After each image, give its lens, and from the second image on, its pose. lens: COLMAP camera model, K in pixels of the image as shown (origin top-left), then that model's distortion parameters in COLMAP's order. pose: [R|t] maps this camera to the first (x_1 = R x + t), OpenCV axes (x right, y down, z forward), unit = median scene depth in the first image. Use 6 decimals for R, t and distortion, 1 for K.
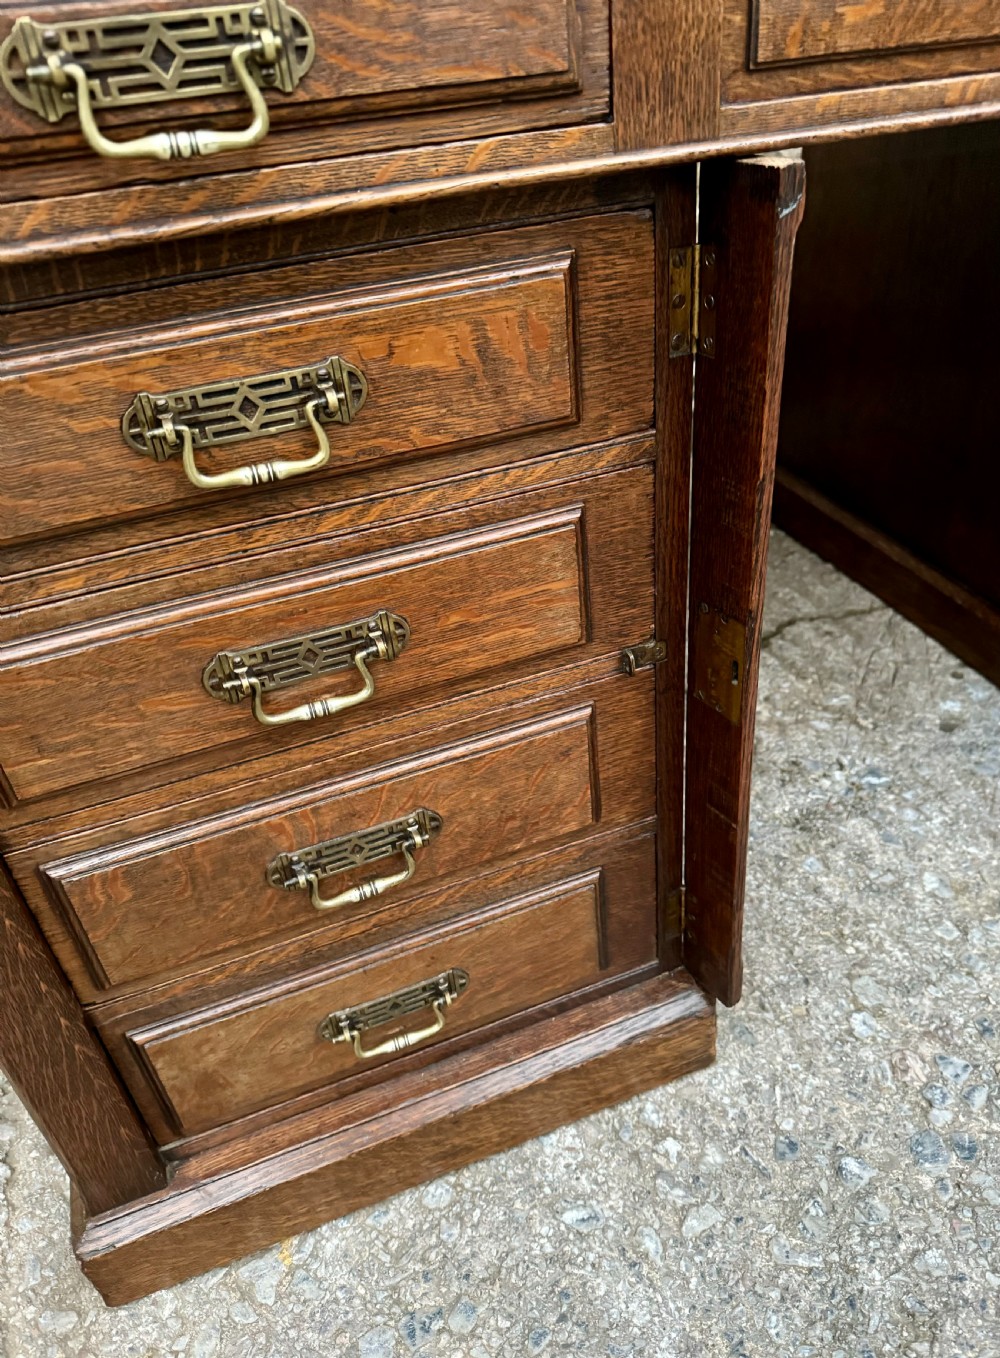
lens RADIAL K [[987.1, 0, 517.4], [0, 987.1, 668.1], [0, 0, 1]] dist [0.057327, -0.103132]
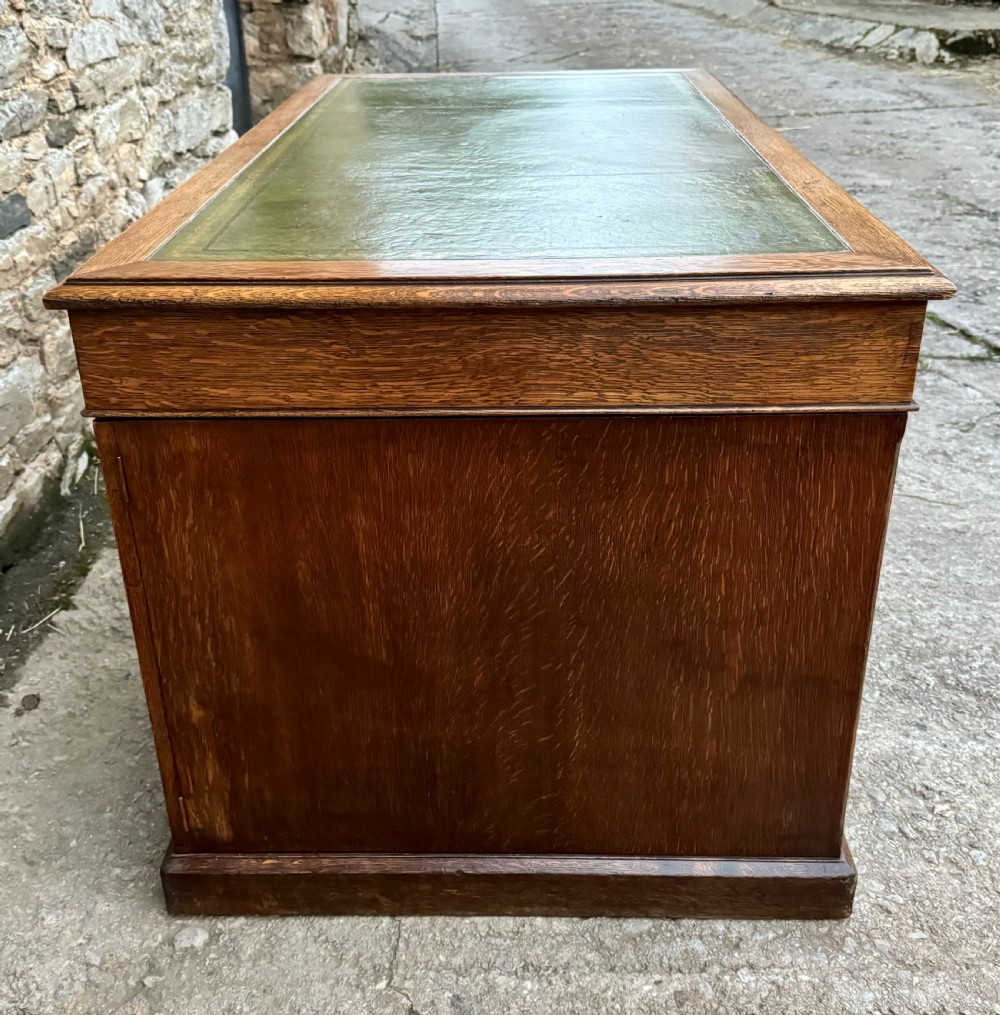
lens RADIAL K [[1173.1, 0, 475.5], [0, 1173.1, 492.1], [0, 0, 1]] dist [0.154223, -0.346153]
pose [[0.379199, -0.343267, 0.859288, -2.311313], [0.523350, 0.845402, 0.106769, -0.580370], [-0.763095, 0.409222, 0.500224, 0.156583]]
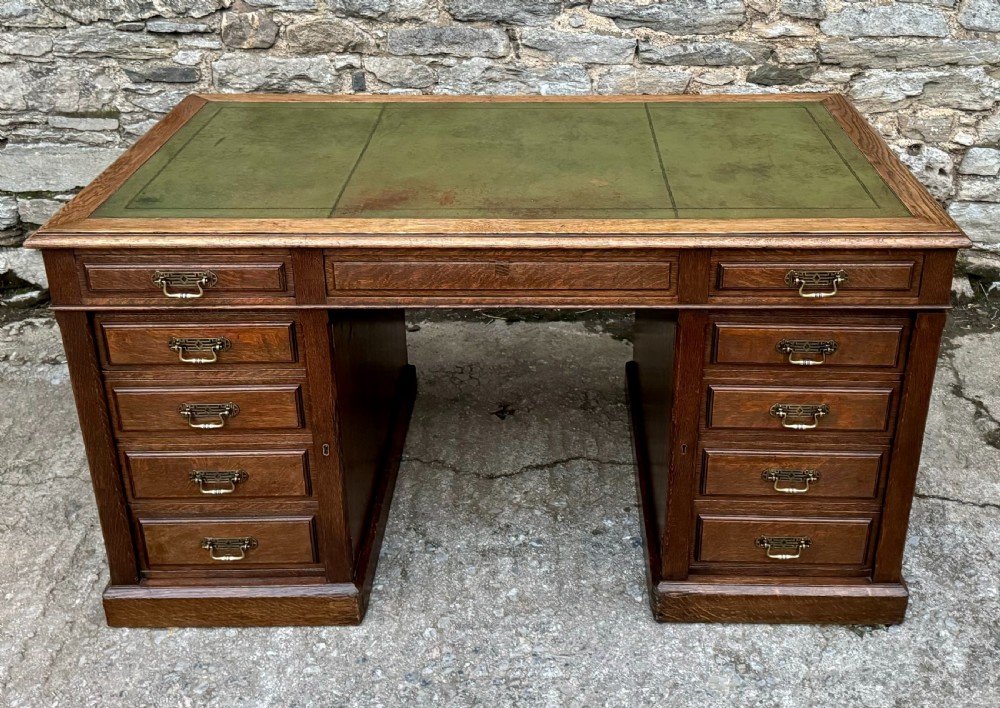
lens RADIAL K [[1065.7, 0, 555.2], [0, 1065.7, 237.7], [0, 0, 1]] dist [0.202762, -0.460500]
pose [[0.934394, 0.209371, -0.288221, 1.427170], [-0.259073, 0.954701, -0.146381, -0.261966], [0.244516, 0.211448, 0.946309, -1.822025]]
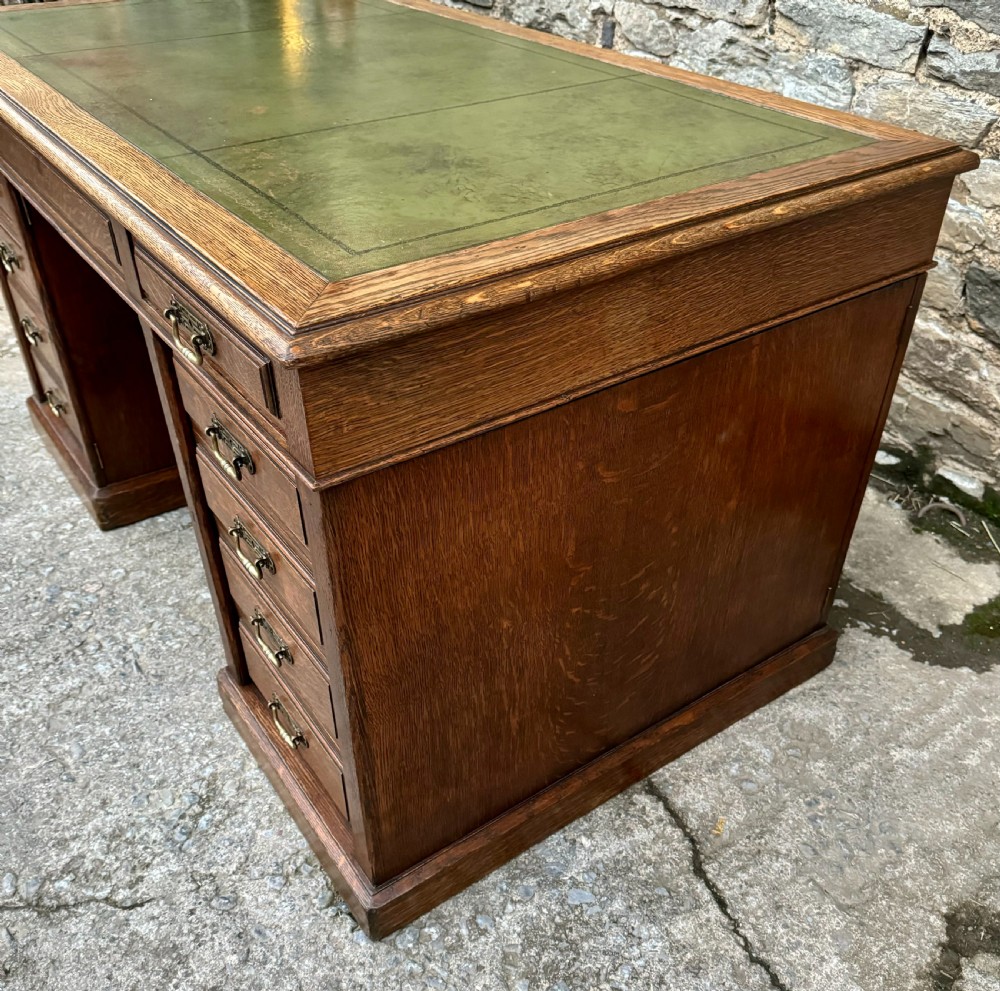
lens RADIAL K [[976.4, 0, 512.7], [0, 976.4, 547.8], [0, 0, 1]] dist [0.024795, -0.027212]
pose [[0.260440, 0.645756, -0.717753, 2.583569], [-0.575427, 0.700766, 0.421677, -1.337029], [0.775277, 0.303193, 0.554093, 0.590932]]
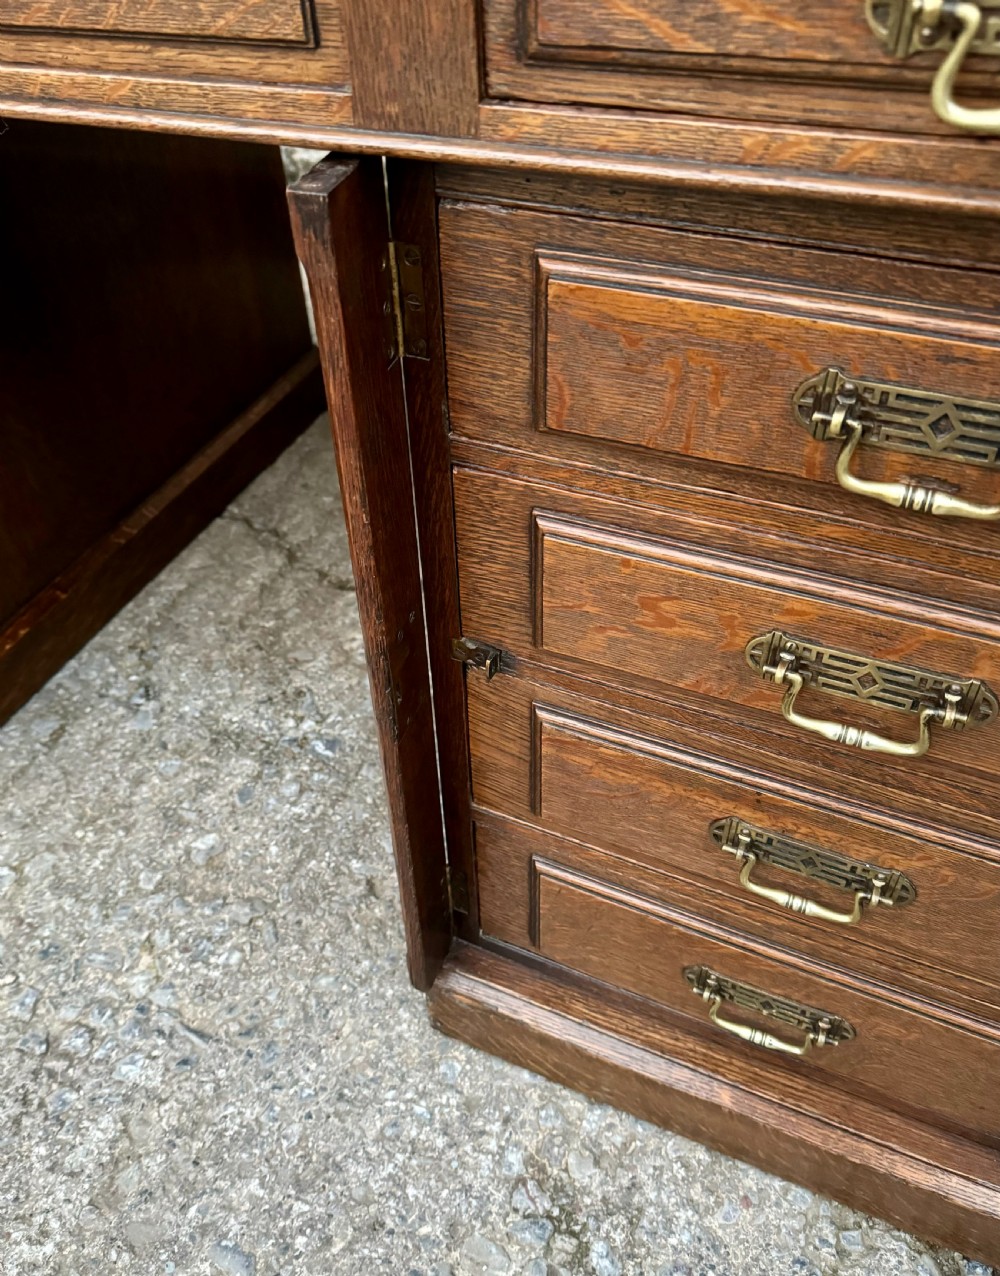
lens RADIAL K [[1078.5, 0, 445.8], [0, 1078.5, 635.4], [0, 0, 1]] dist [0.094065, -0.192146]
pose [[0.700982, 0.505556, -0.503028, 1.452224], [-0.401868, 0.862695, 0.307016, -0.543786], [0.589174, -0.013062, 0.807901, 0.409213]]
